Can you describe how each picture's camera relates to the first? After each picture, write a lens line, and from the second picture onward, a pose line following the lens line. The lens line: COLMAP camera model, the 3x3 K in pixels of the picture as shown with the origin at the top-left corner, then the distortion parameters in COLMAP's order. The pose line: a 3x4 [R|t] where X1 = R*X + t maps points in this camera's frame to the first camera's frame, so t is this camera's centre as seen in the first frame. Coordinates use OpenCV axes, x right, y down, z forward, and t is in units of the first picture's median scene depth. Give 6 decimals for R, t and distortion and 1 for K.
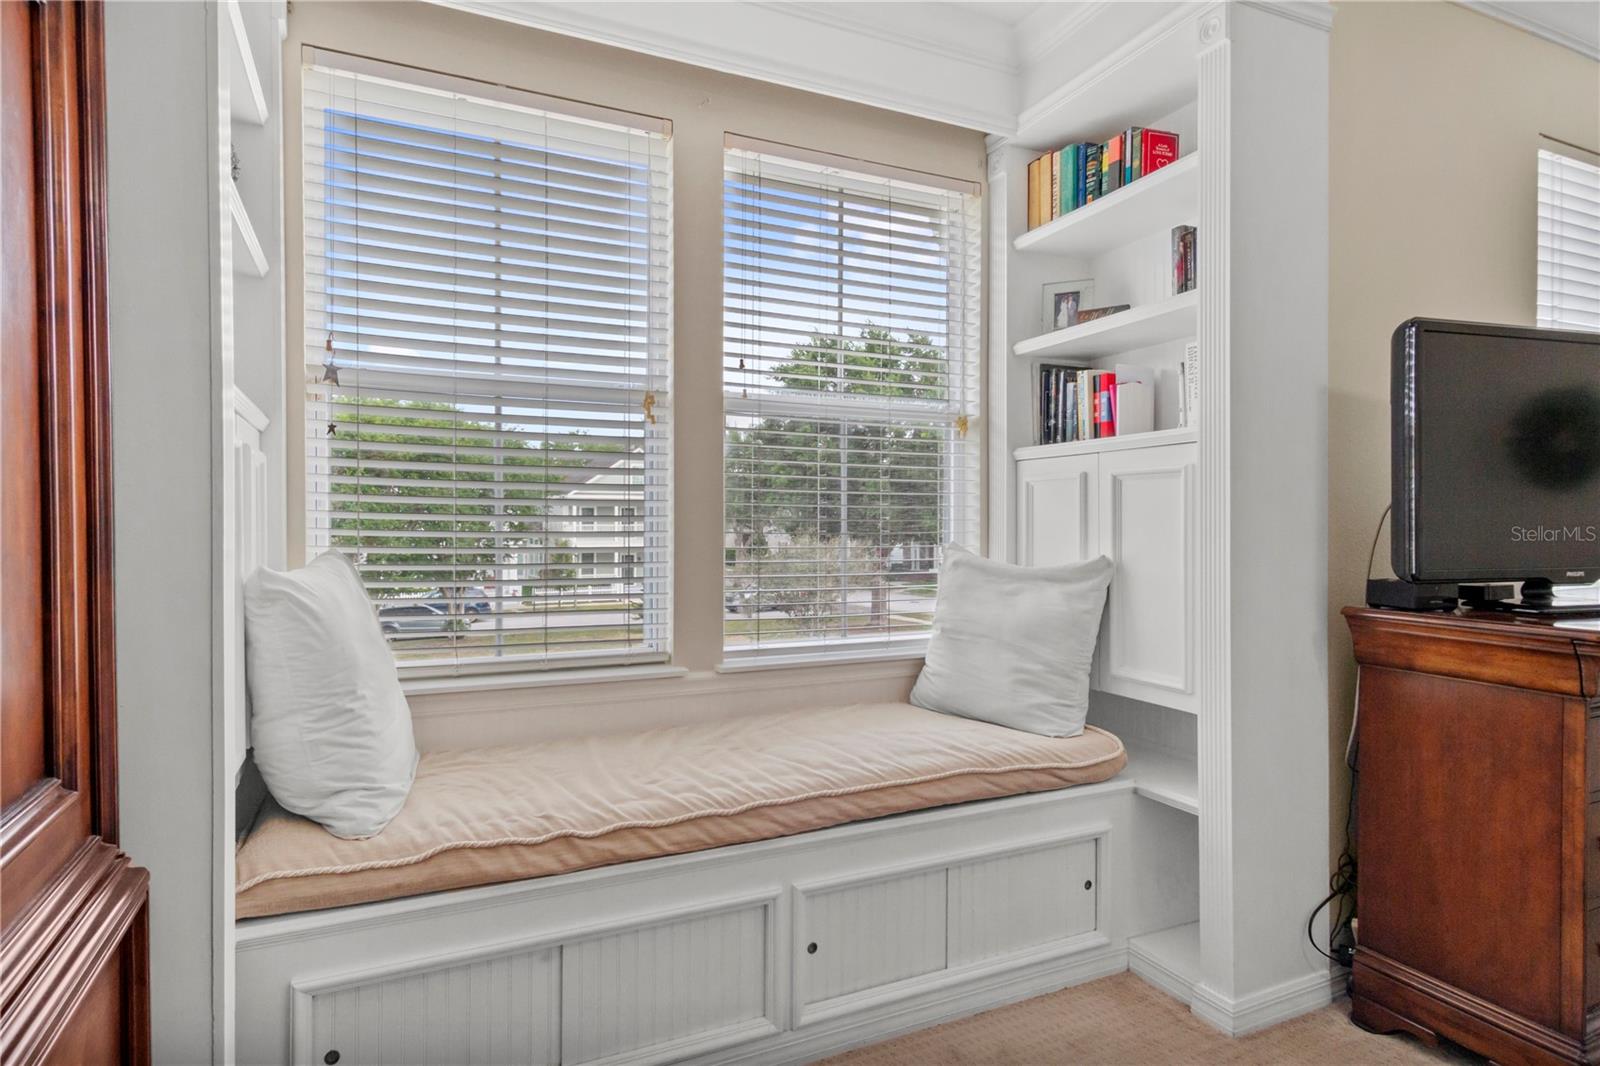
lens RADIAL K [[884.6, 0, 797.1], [0, 884.6, 529.9], [0, 0, 1]] dist [-0.002195, -0.000531]
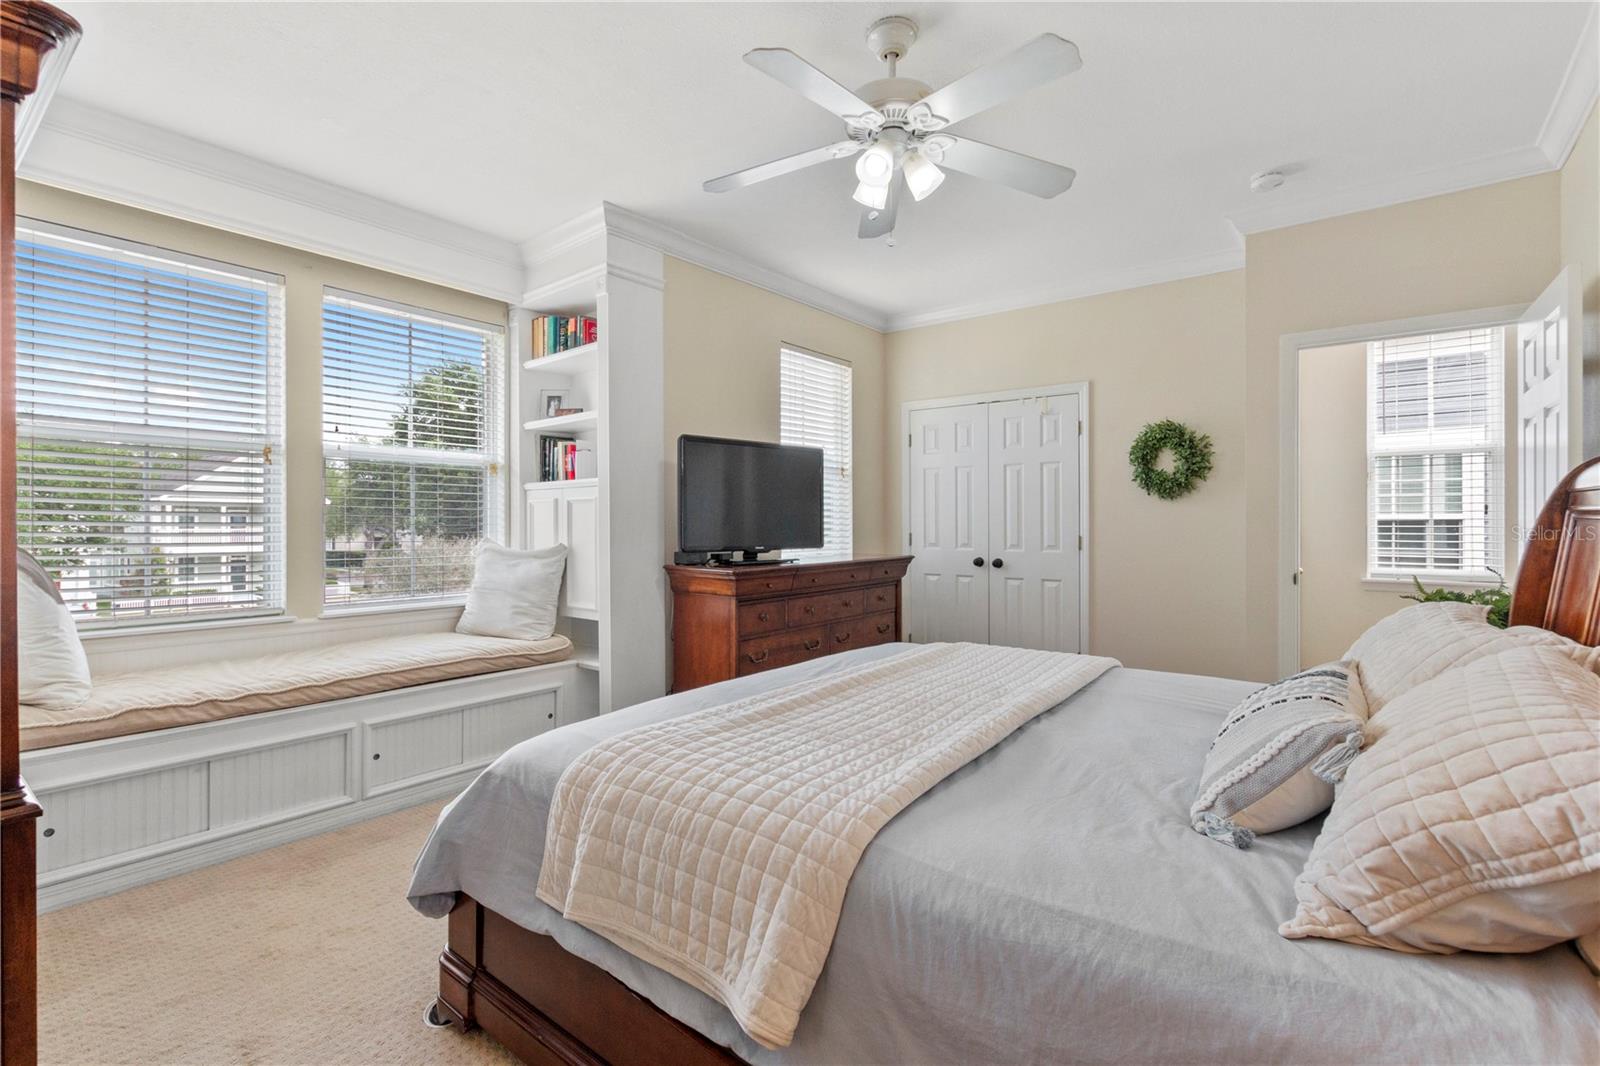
lens RADIAL K [[735.9, 0, 800.4], [0, 735.9, 528.8], [0, 0, 1]] dist [0.017980, -0.010016]
pose [[0.896652, -0.005508, 0.442701, 0.103701], [0.006797, 0.999976, -0.001327, 0.003578], [-0.442683, 0.004199, 0.896668, -0.625986]]
